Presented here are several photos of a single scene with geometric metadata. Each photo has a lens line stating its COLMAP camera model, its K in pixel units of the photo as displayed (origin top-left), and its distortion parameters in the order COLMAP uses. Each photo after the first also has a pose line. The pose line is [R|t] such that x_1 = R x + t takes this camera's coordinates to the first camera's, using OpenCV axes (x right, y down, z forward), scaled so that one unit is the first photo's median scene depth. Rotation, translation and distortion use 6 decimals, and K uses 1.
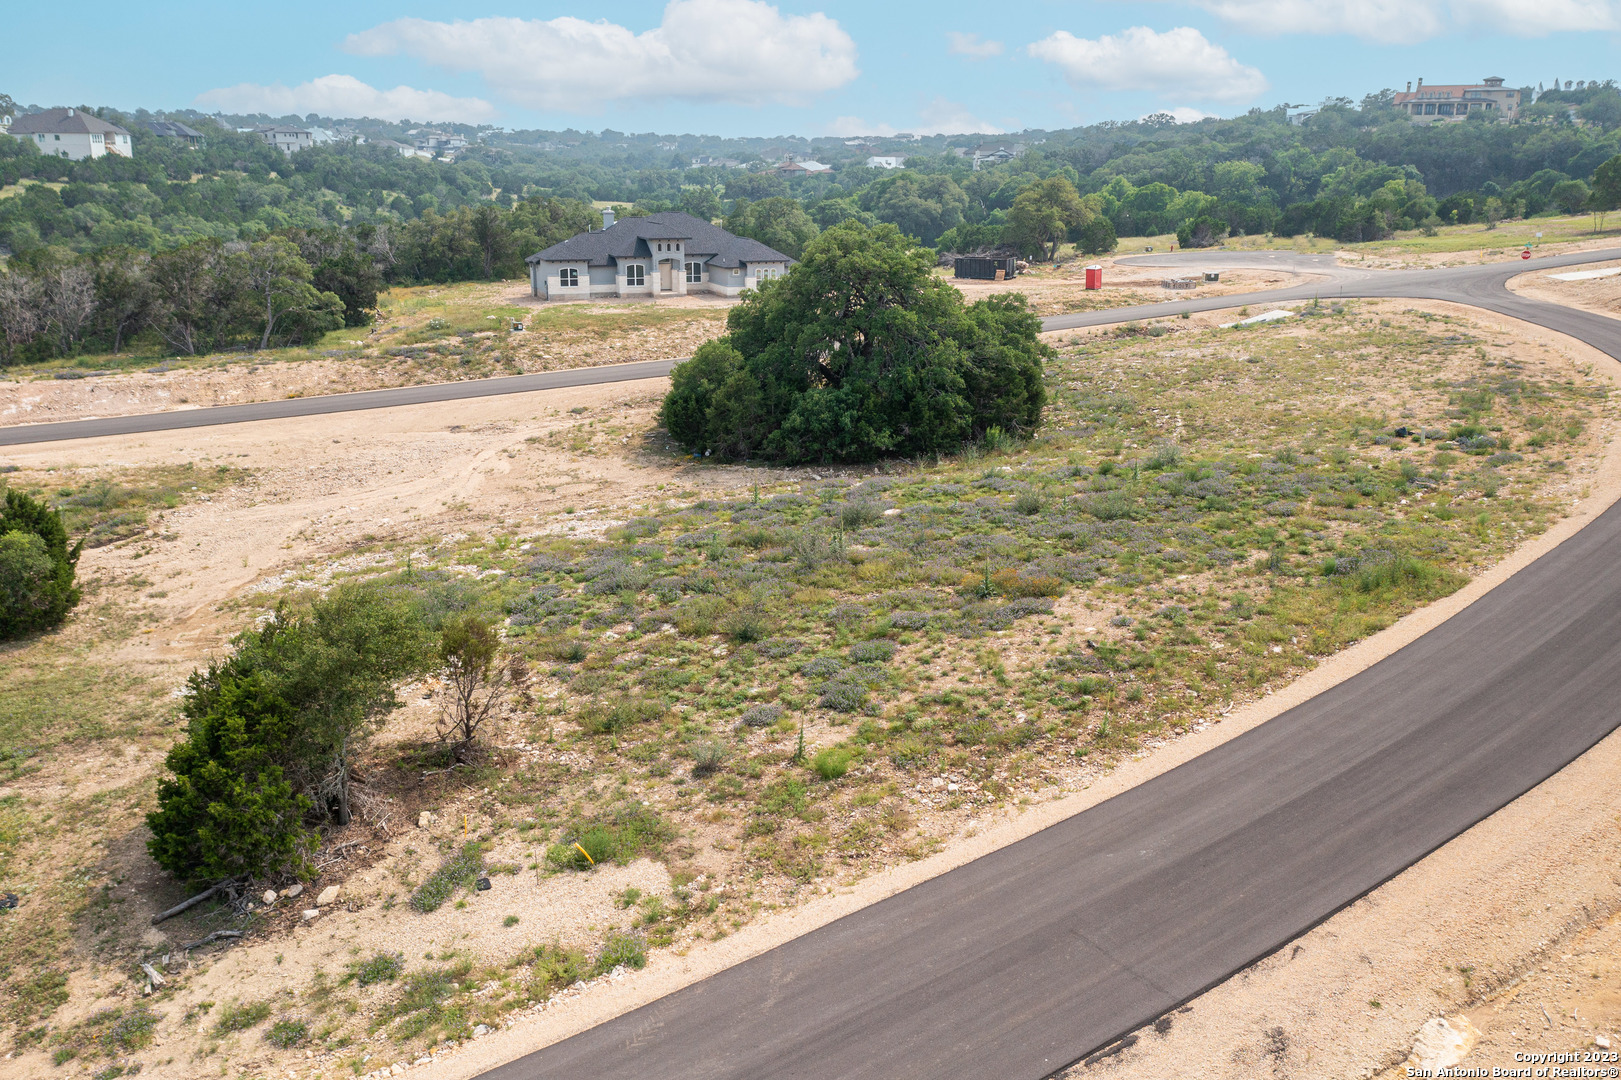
lens RADIAL K [[1365.6, 0, 802.7], [0, 1365.6, 534.6], [0, 0, 1]] dist [-0.012446, 0.005512]
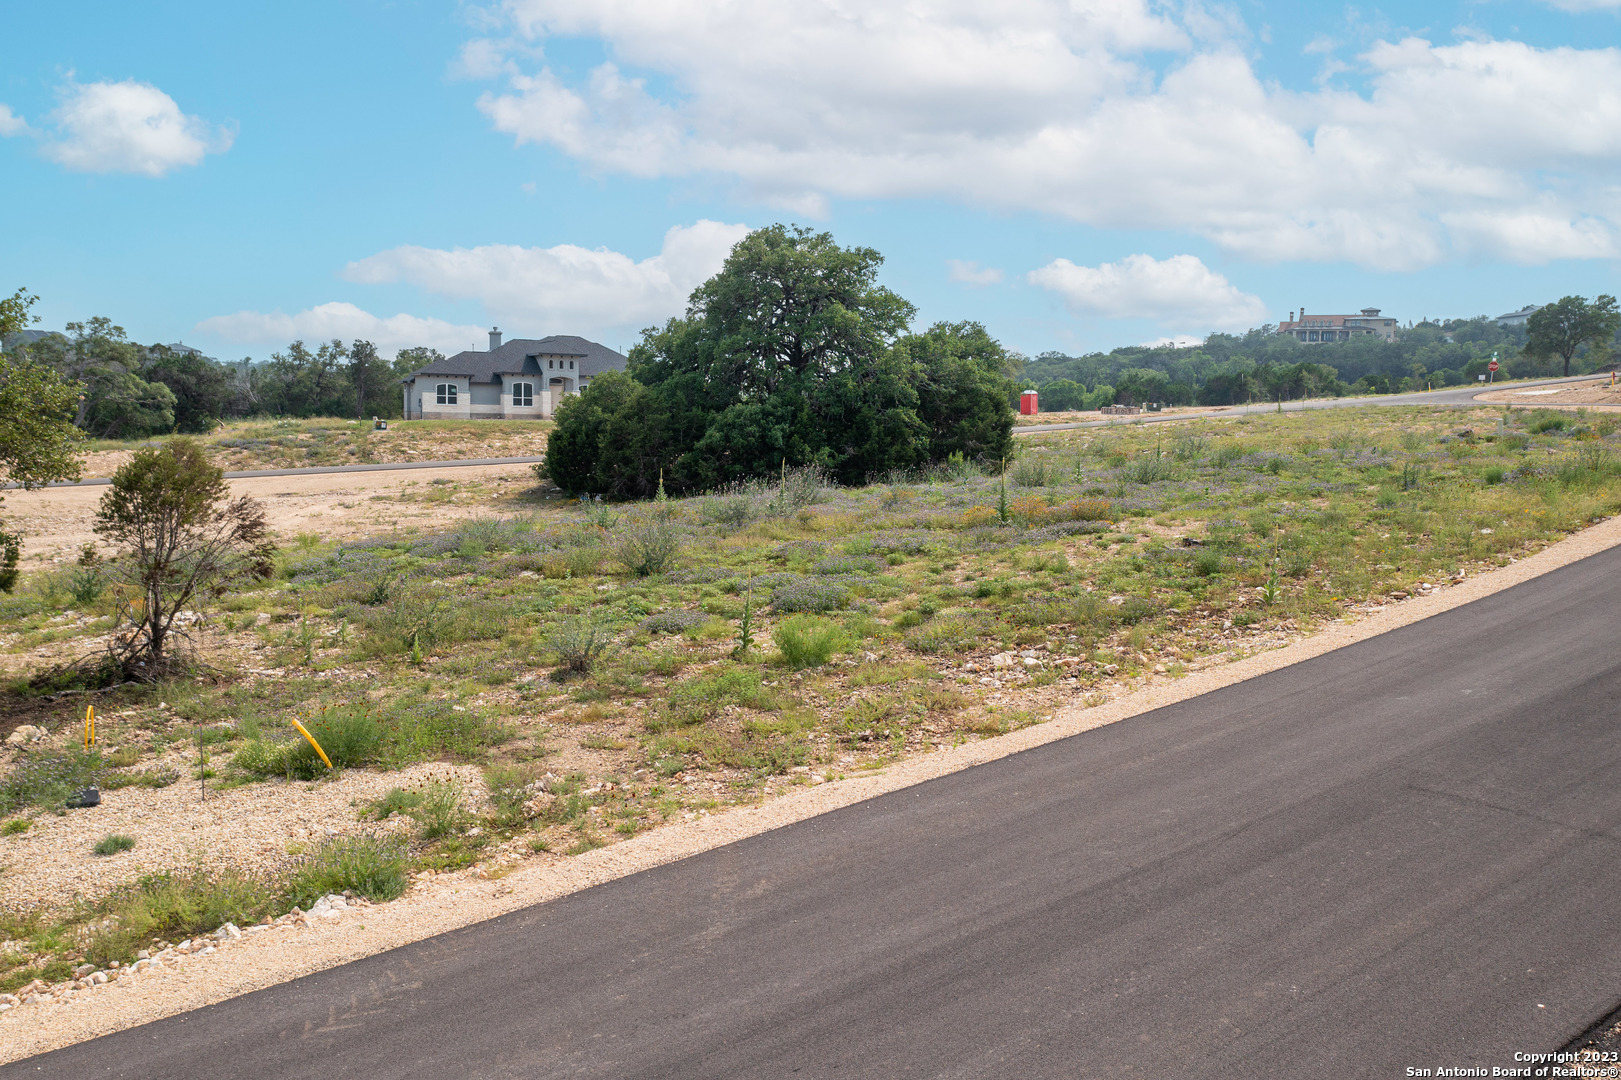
lens RADIAL K [[1365.6, 0, 802.7], [0, 1365.6, 534.6], [0, 0, 1]] dist [-0.012446, 0.005512]
pose [[0.997224, 0.005074, 0.074288, -0.018408], [0.008588, 0.983179, -0.182442, 0.198761], [-0.073964, 0.182573, 0.980406, 0.397311]]
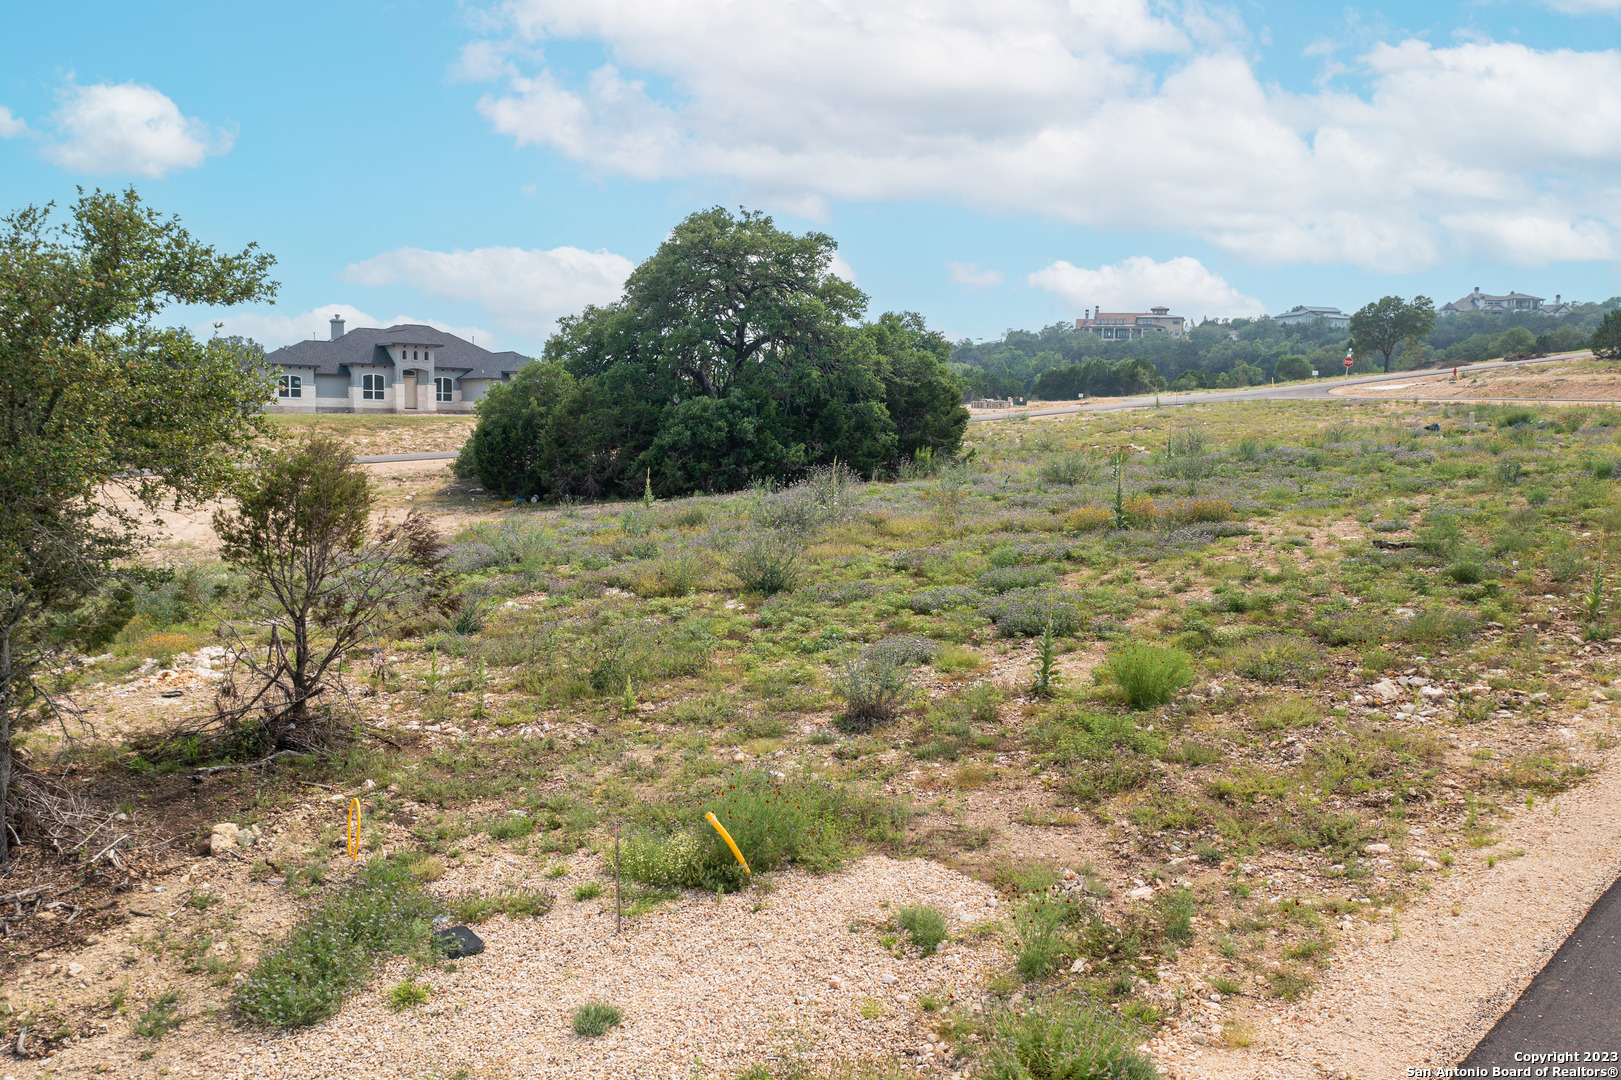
lens RADIAL K [[1365.6, 0, 802.7], [0, 1365.6, 534.6], [0, 0, 1]] dist [-0.012446, 0.005512]
pose [[0.973859, -0.009005, 0.226976, -0.177345], [0.049614, 0.983521, -0.173853, 0.172227], [-0.221670, 0.180570, 0.958257, 0.501045]]
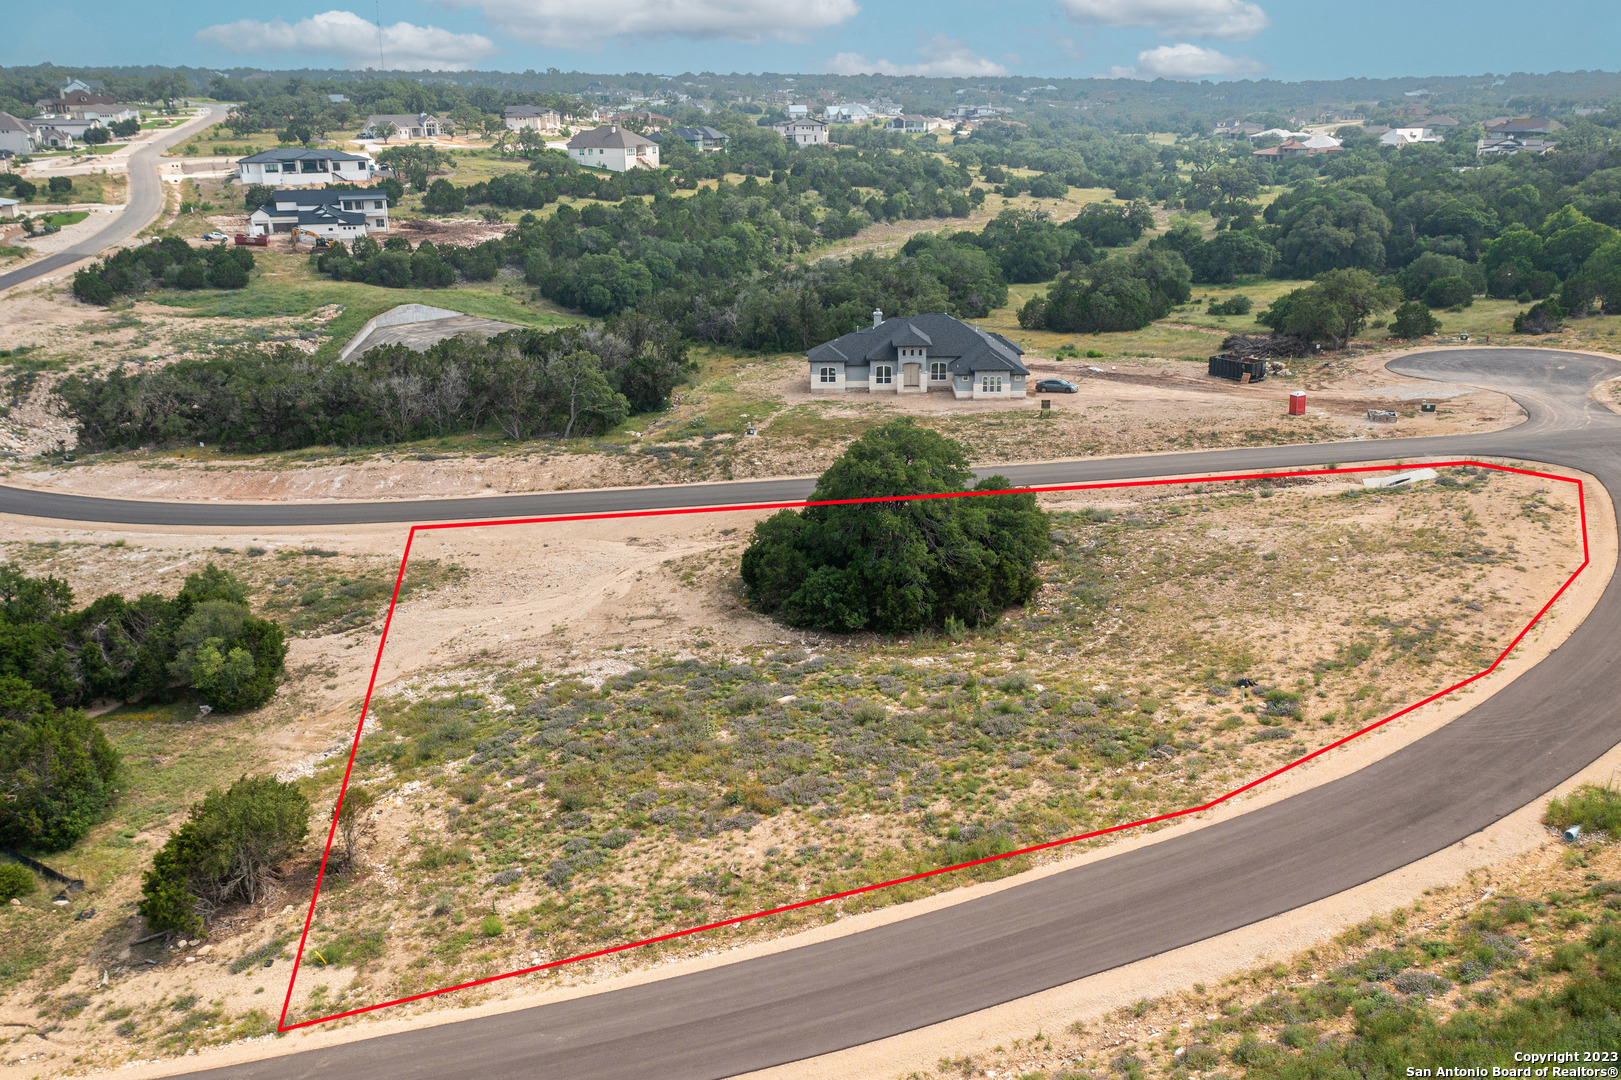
lens RADIAL K [[1349.3, 0, 790.6], [0, 1349.3, 486.0], [0, 0, 1]] dist [-0.003396, 0.005508]
pose [[0.916981, 0.089248, -0.388820, 0.812151], [-0.084223, 0.995996, 0.029989, -0.380146], [0.389939, 0.005248, 0.920826, -0.300190]]
